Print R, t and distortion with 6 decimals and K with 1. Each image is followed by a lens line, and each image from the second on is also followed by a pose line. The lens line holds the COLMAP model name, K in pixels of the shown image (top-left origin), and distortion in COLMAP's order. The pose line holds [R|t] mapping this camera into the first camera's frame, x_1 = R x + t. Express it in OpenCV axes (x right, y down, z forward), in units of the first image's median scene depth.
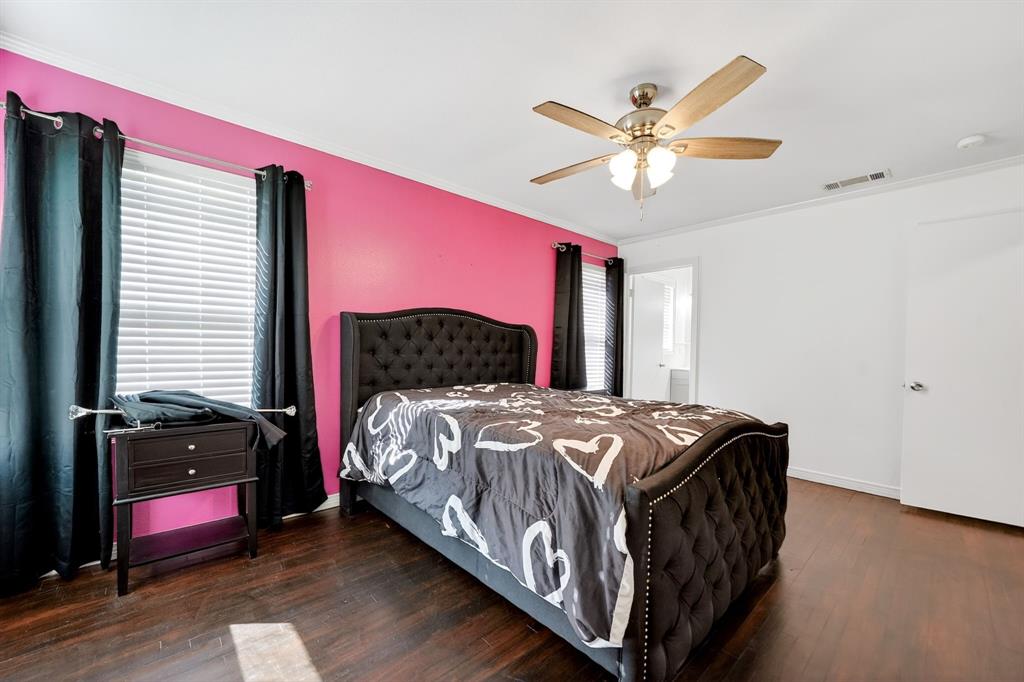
lens RADIAL K [[398.5, 0, 512.4], [0, 398.5, 333.8], [0, 0, 1]] dist [-0.001421, -0.000252]
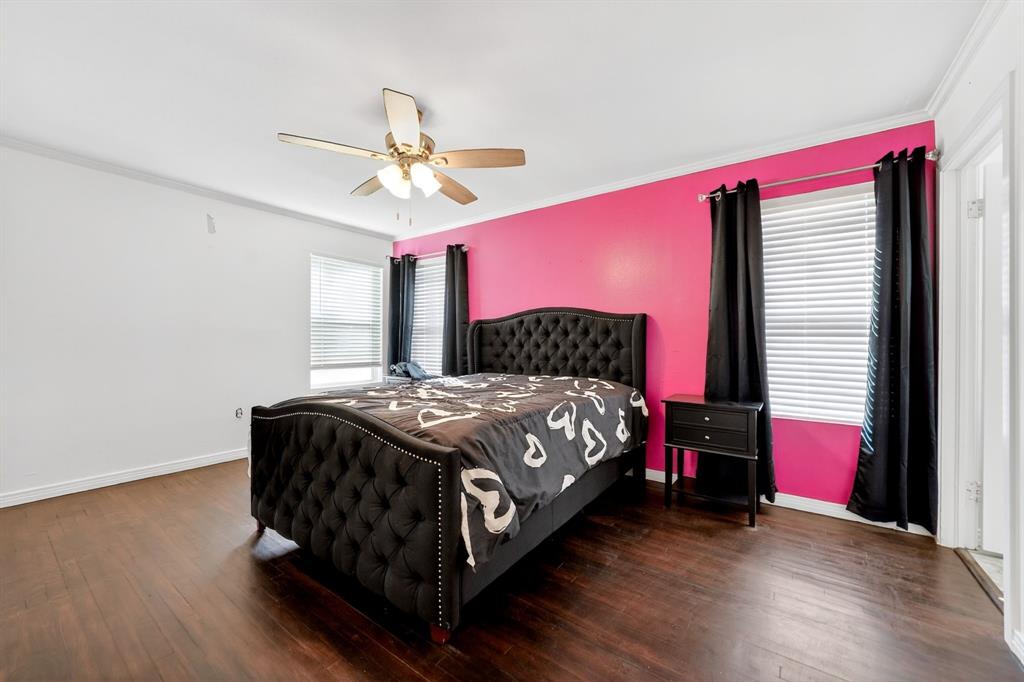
lens RADIAL K [[392.6, 0, 509.9], [0, 392.6, 326.7], [0, 0, 1]] dist [-0.000962, -0.000030]
pose [[0.209542, -0.055317, -0.976234, 0.989641], [0.035608, 0.998168, -0.048917, 0.044875], [0.977151, -0.024511, 0.211128, 0.711708]]
